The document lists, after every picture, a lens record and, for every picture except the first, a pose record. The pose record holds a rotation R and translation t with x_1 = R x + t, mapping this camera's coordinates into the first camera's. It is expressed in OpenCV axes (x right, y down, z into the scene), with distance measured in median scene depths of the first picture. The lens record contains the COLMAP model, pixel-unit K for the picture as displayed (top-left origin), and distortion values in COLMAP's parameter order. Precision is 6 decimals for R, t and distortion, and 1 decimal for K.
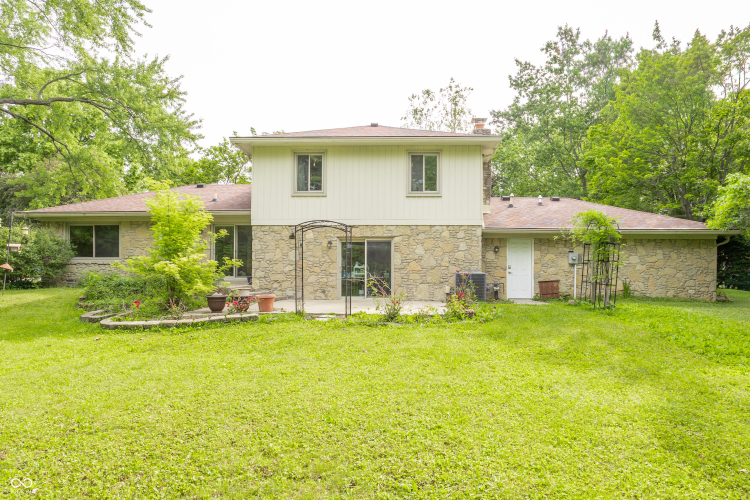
lens RADIAL K [[366.4, 0, 375.5], [0, 366.4, 245.2], [0, 0, 1]] dist [-0.015194, 0.001727]
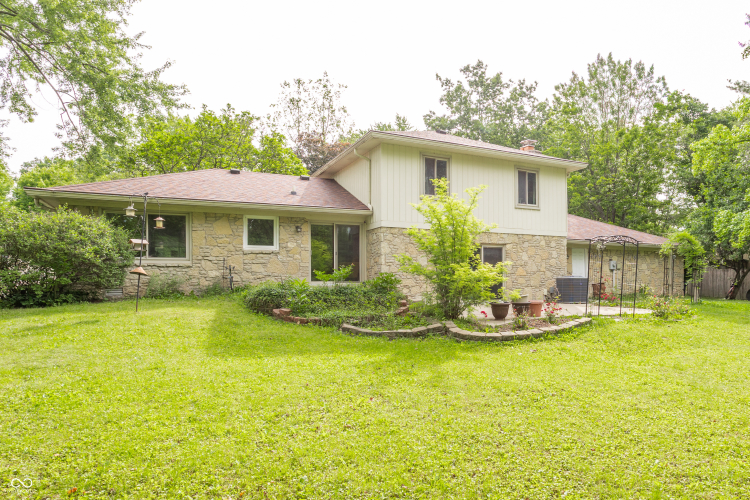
lens RADIAL K [[366.4, 0, 375.4], [0, 366.4, 248.8], [0, 0, 1]] dist [-0.015194, 0.001727]
pose [[0.933524, 0.026119, 0.357561, -0.677084], [-0.035748, 0.999154, 0.020346, -0.016850], [-0.356727, -0.031776, 0.933668, 0.115295]]
